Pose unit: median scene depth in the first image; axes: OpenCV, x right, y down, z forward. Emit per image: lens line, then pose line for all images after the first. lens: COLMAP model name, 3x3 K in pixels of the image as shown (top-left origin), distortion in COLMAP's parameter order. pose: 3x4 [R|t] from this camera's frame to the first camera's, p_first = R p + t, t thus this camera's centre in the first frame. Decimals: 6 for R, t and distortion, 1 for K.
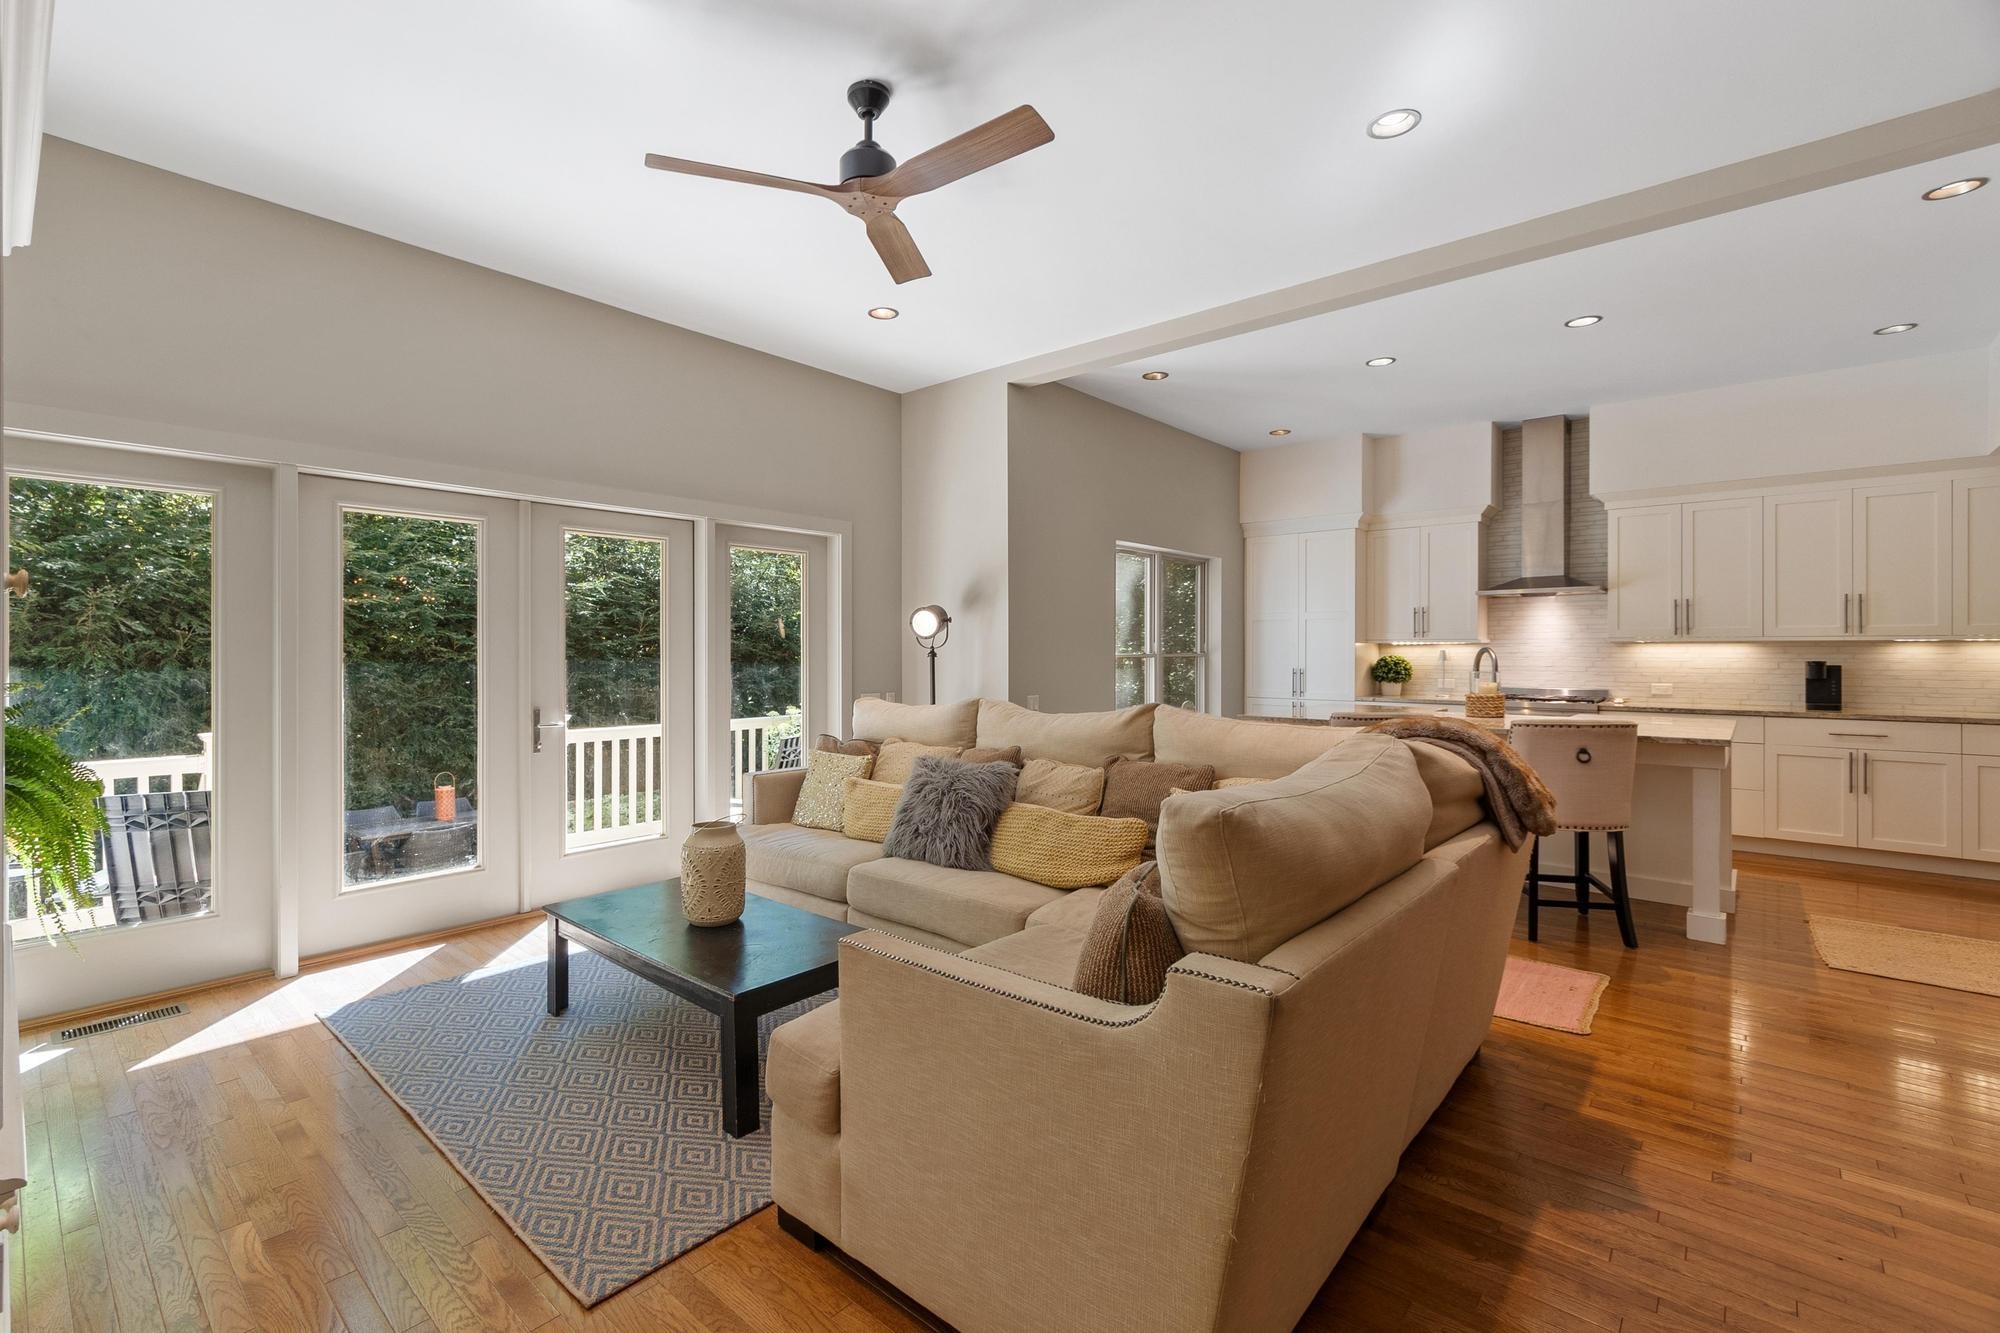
lens RADIAL K [[869.2, 0, 962.8], [0, 869.2, 667.3], [0, 0, 1]] dist [-0.001514, -0.001029]
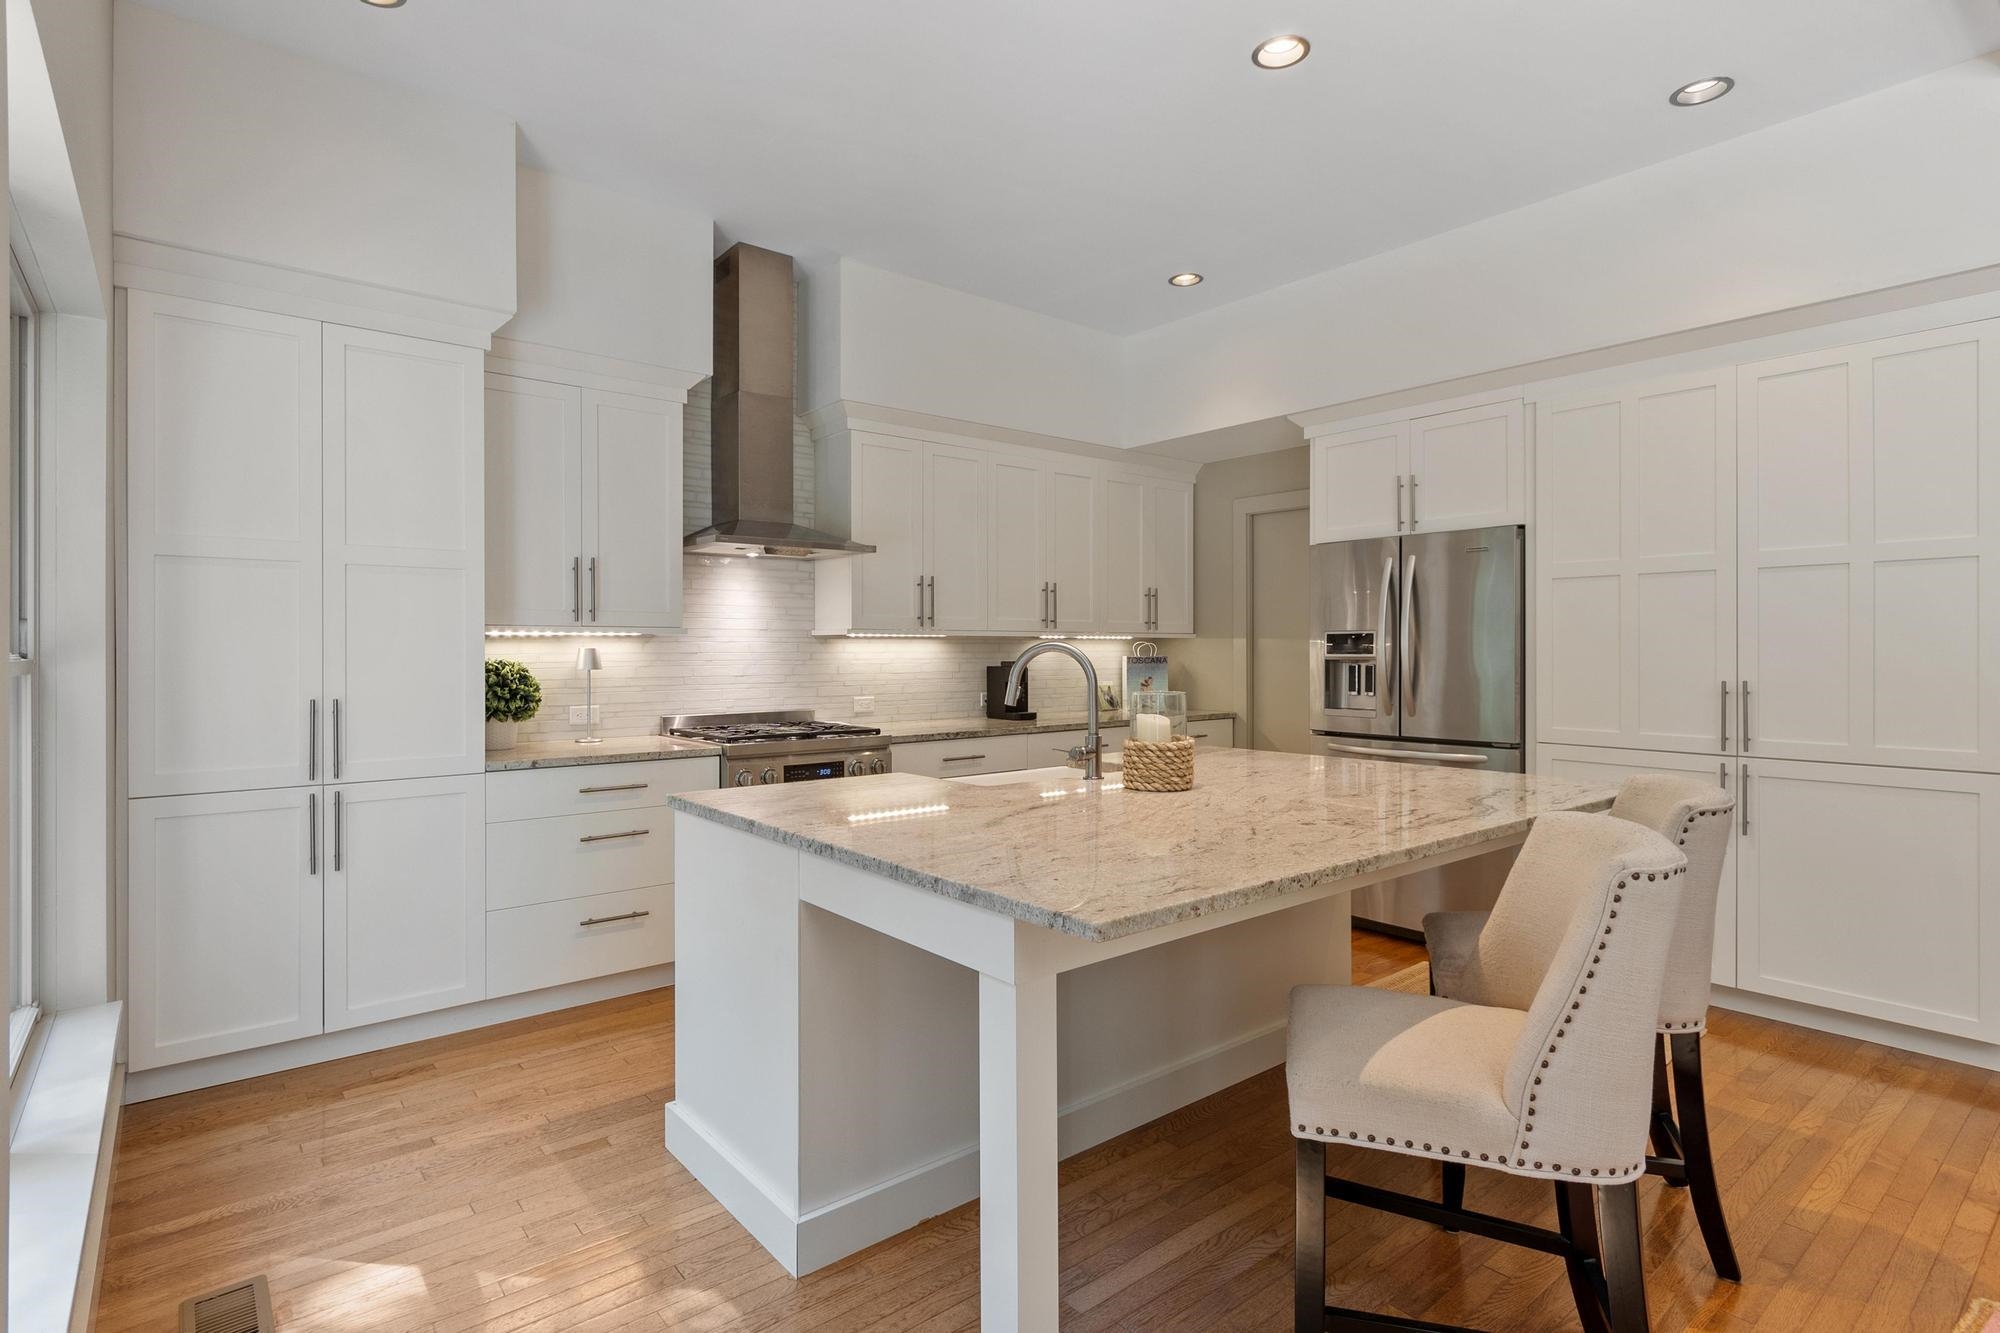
lens RADIAL K [[980.2, 0, 921.2], [0, 980.2, 650.6], [0, 0, 1]] dist [0.002205, 0.000690]
pose [[0.188025, -0.001015, 0.982164, 0.045417], [0.022407, 0.999744, -0.003256, -0.014207], [-0.981909, 0.022620, 0.188000, 0.813545]]
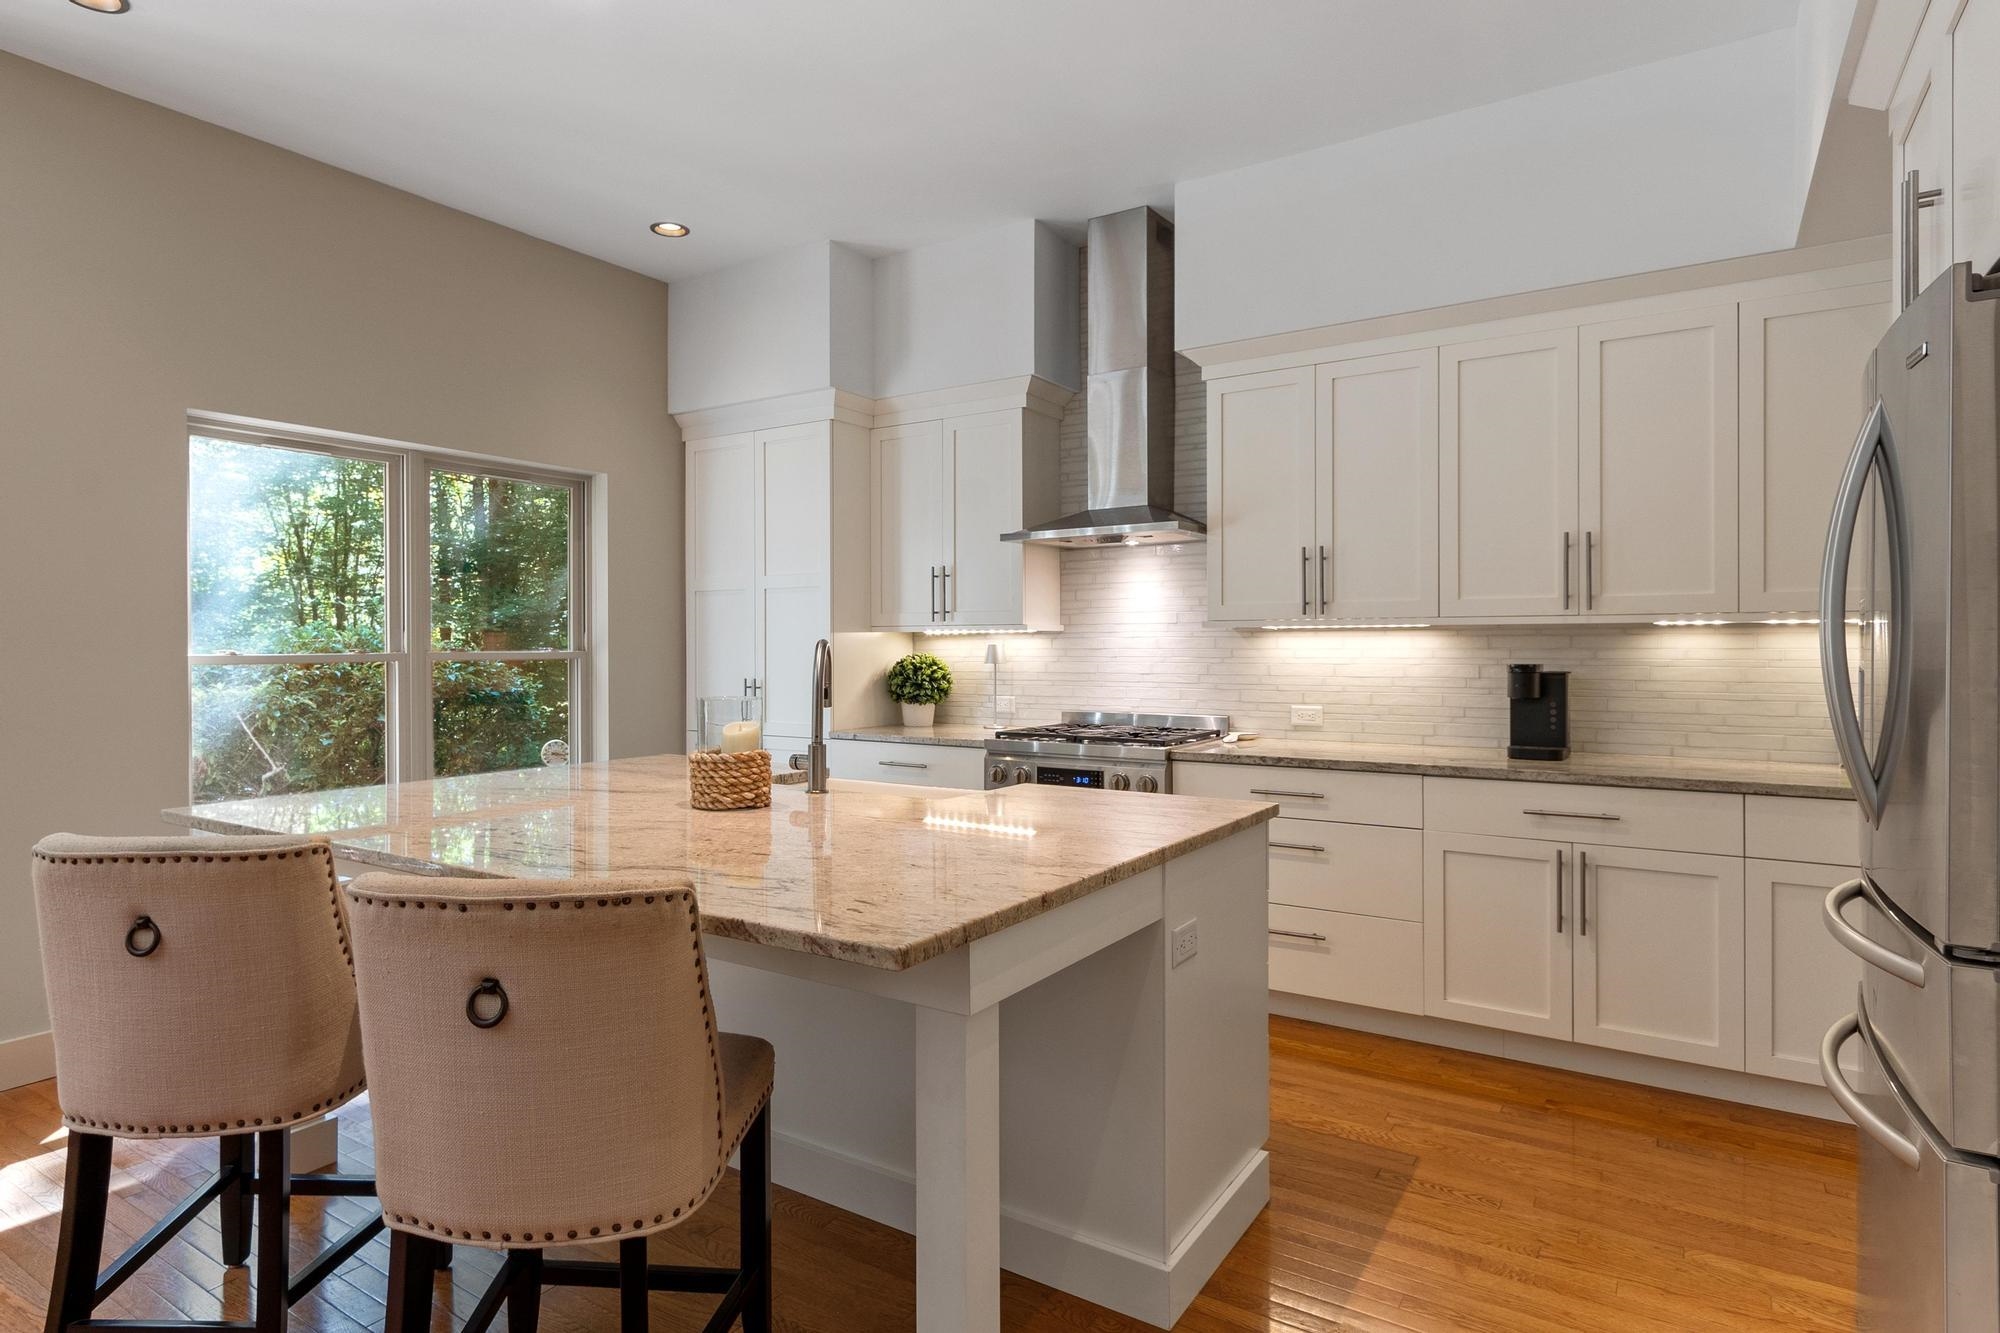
lens RADIAL K [[1082.9, 0, 973.5], [0, 1082.9, 669.3], [0, 0, 1]] dist [0.005364, 0.001258]
pose [[0.988688, -0.008408, 0.149754, 0.501314], [0.007643, 0.999955, 0.005682, -0.009120], [-0.149795, -0.004473, 0.988707, 0.364842]]
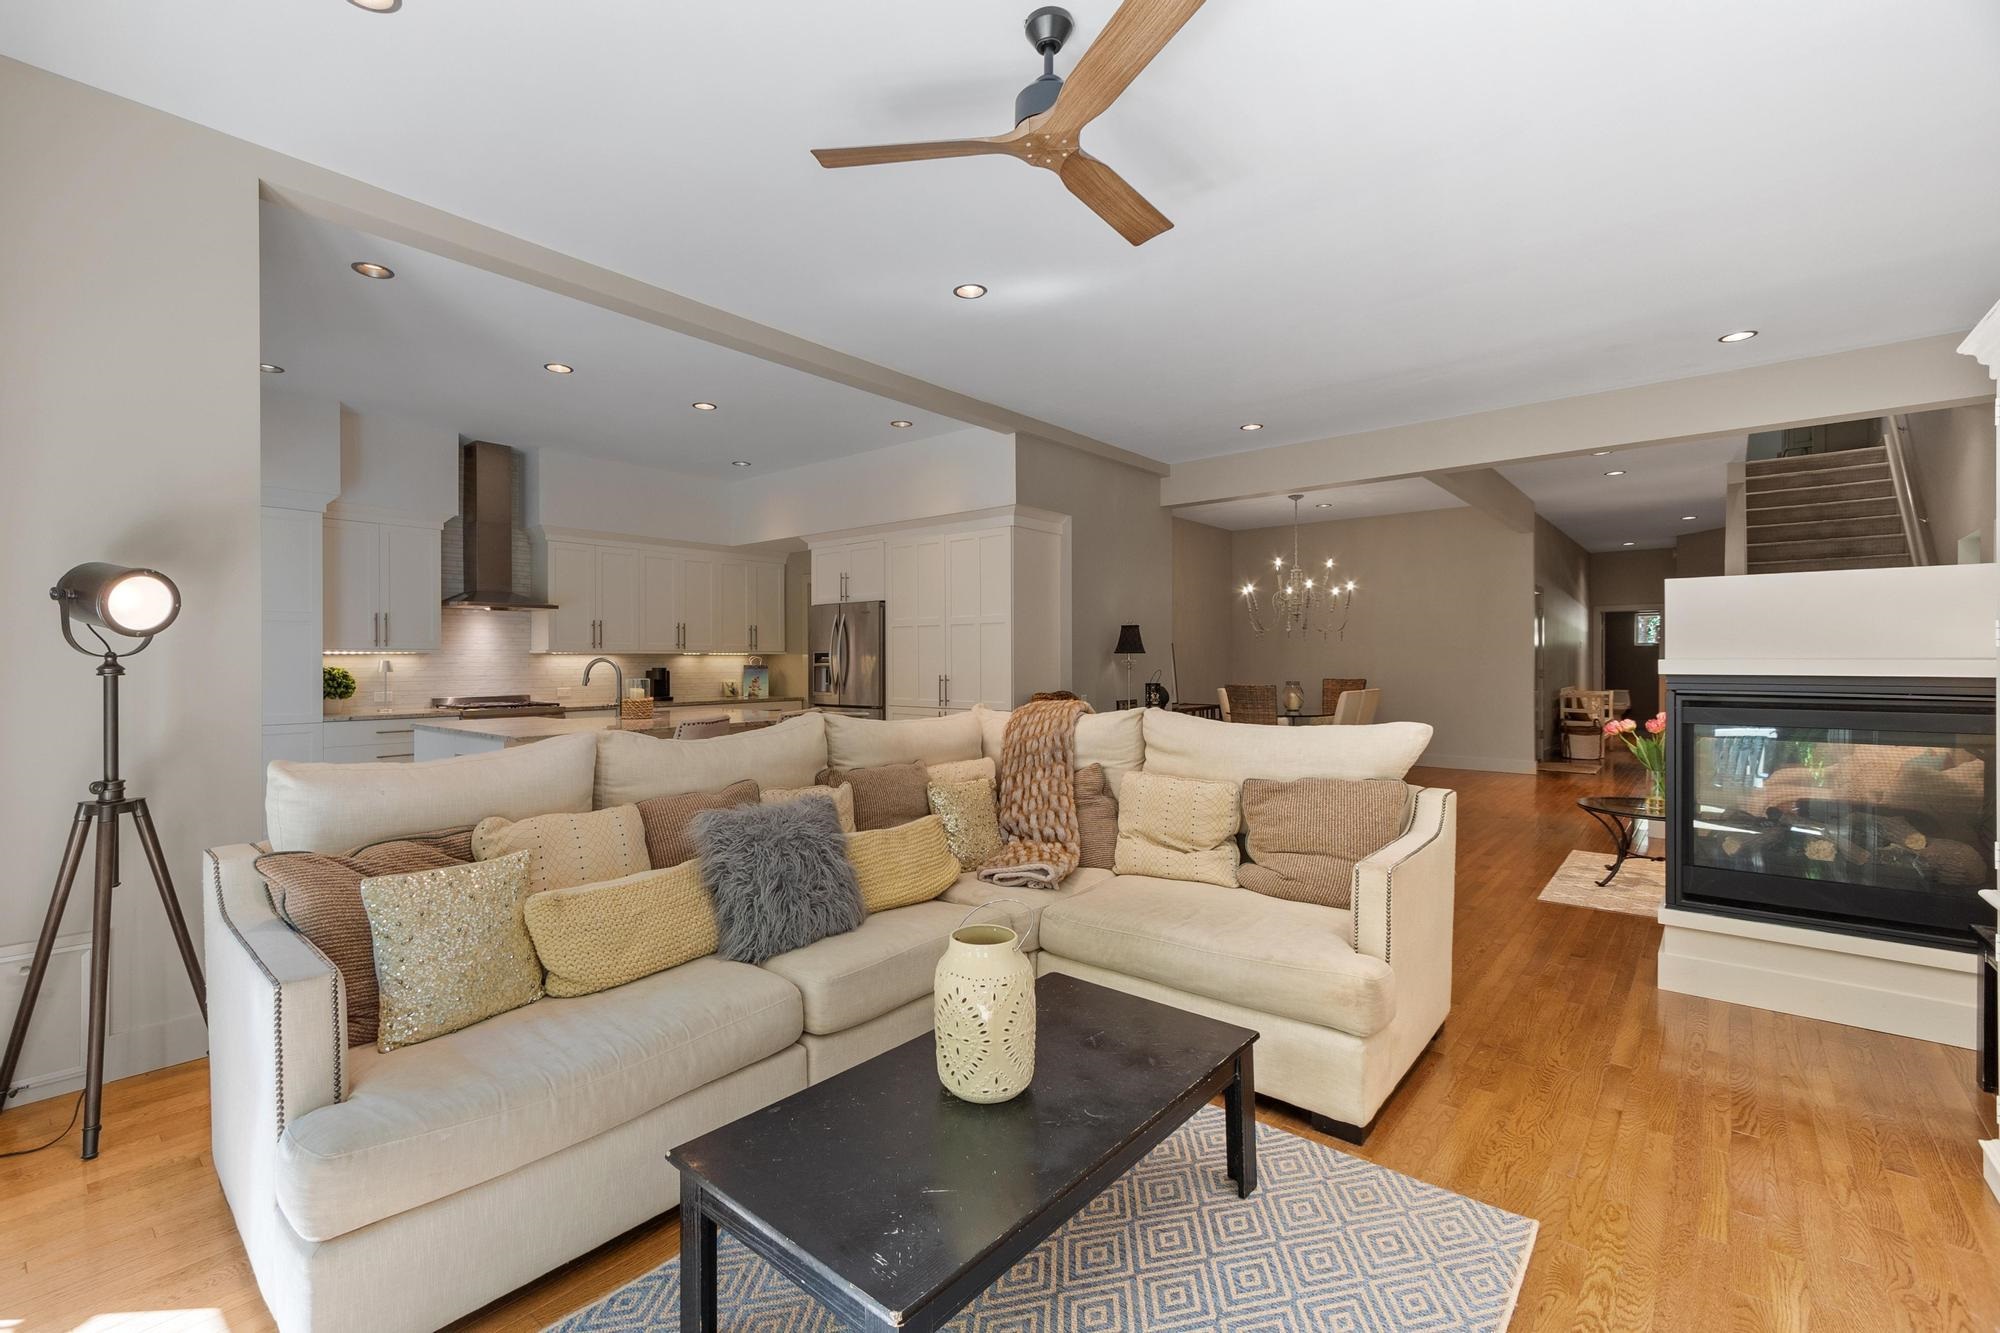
lens RADIAL K [[874.0, 0, 940.3], [0, 874.0, 662.1], [0, 0, 1]] dist [0.001482, -0.000948]
pose [[-0.007684, -0.003118, 0.999966, -0.430341], [0.023064, 0.999729, 0.003294, -0.008829], [-0.999704, 0.023088, -0.007610, 0.483279]]
